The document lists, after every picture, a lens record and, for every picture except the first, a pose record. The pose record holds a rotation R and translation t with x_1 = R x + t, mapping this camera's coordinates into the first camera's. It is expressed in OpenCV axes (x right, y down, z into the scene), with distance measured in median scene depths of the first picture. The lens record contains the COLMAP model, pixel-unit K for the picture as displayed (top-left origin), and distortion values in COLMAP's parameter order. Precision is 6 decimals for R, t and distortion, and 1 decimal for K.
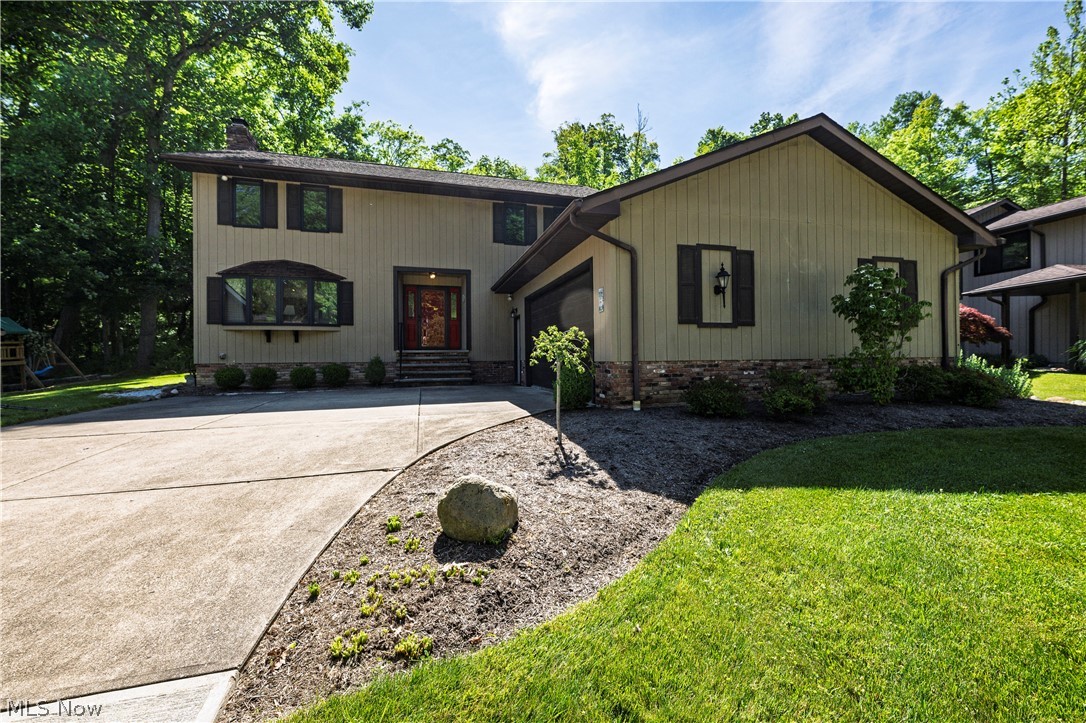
lens RADIAL K [[429.7, 0, 542.4], [0, 429.7, 360.7], [0, 0, 1]] dist [0.000117, -0.000059]
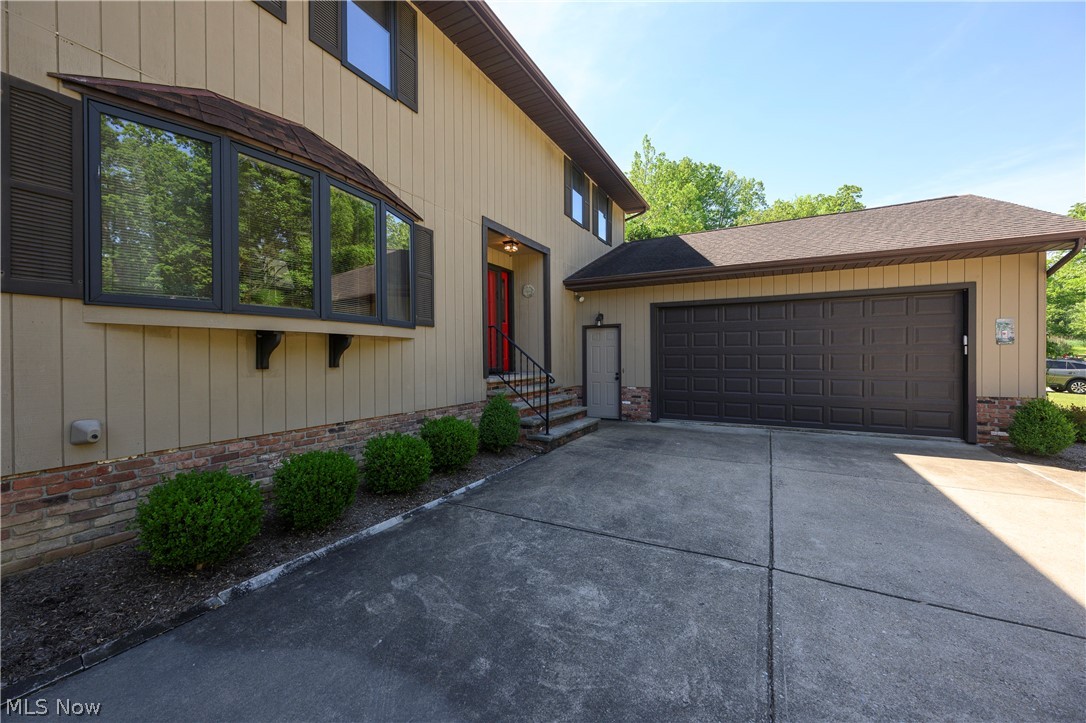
lens RADIAL K [[429.7, 0, 545.4], [0, 429.7, 357.9], [0, 0, 1]] dist [0.000117, -0.000059]
pose [[0.676522, 0.000410, 0.736422, -0.716466], [-0.001464, 0.999999, 0.000787, -0.051156], [-0.736421, -0.001611, 0.676522, 0.624041]]
